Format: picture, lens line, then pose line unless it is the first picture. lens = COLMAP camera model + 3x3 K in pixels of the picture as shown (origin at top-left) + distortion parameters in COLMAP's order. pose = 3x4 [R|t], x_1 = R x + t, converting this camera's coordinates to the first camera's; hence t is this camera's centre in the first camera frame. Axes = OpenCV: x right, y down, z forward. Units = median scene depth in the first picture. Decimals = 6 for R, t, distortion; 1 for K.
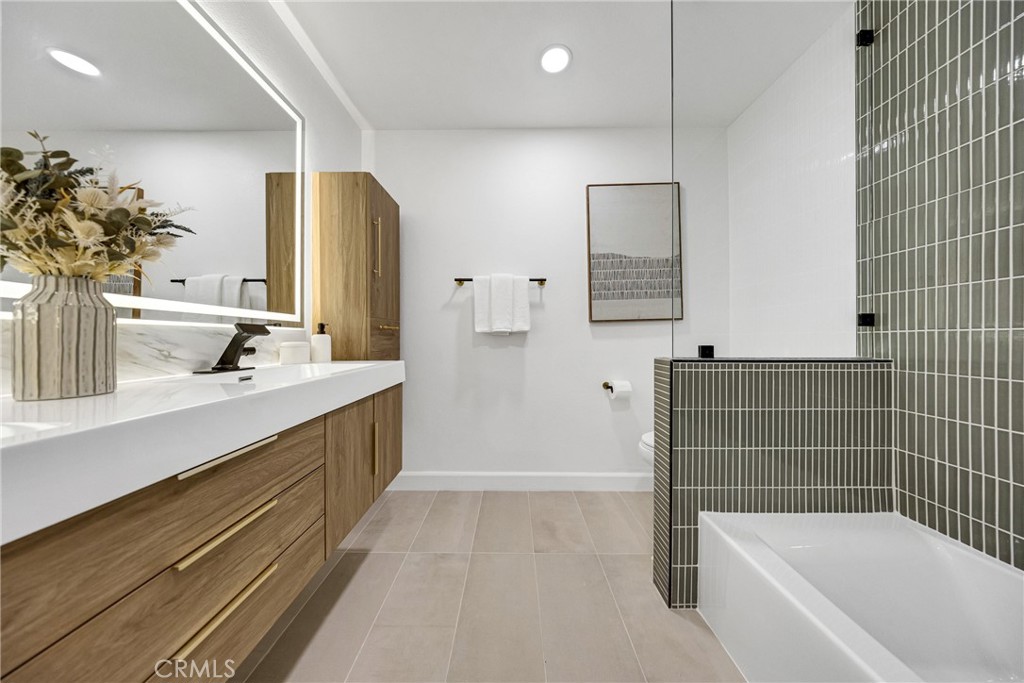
lens RADIAL K [[302.3, 0, 508.3], [0, 302.3, 338.3], [0, 0, 1]] dist [0.004305, -0.000142]
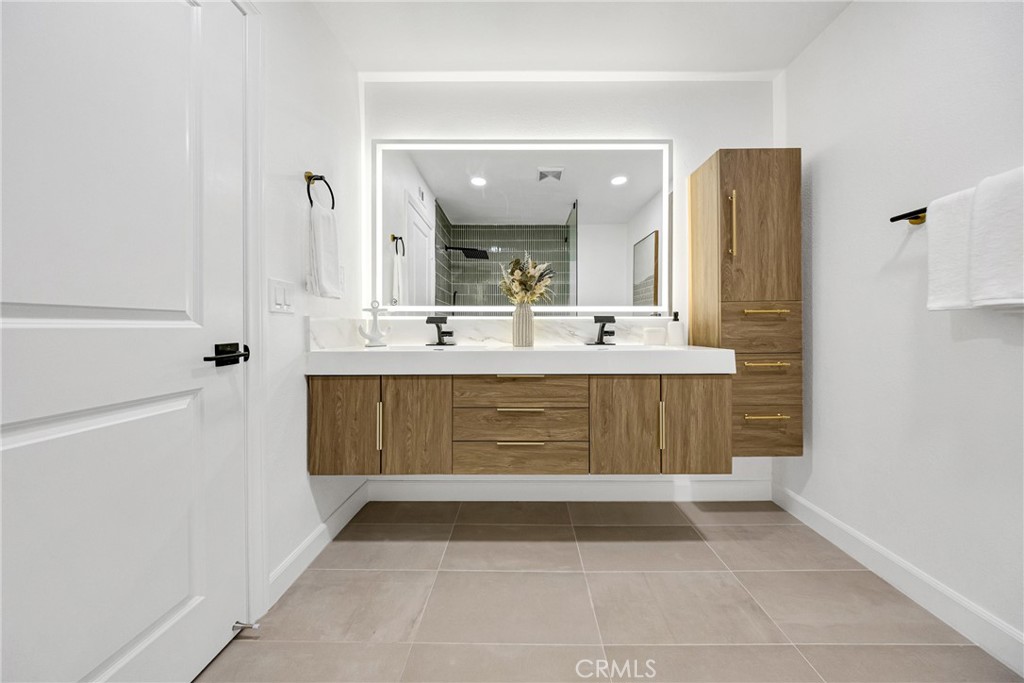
lens RADIAL K [[302.3, 0, 511.4], [0, 302.3, 331.6], [0, 0, 1]] dist [0.004305, -0.000142]
pose [[0.004664, 0.008773, -0.999951, 0.645110], [0.000295, 0.999961, 0.008775, 0.018622], [0.999989, -0.000336, 0.004661, 0.451494]]
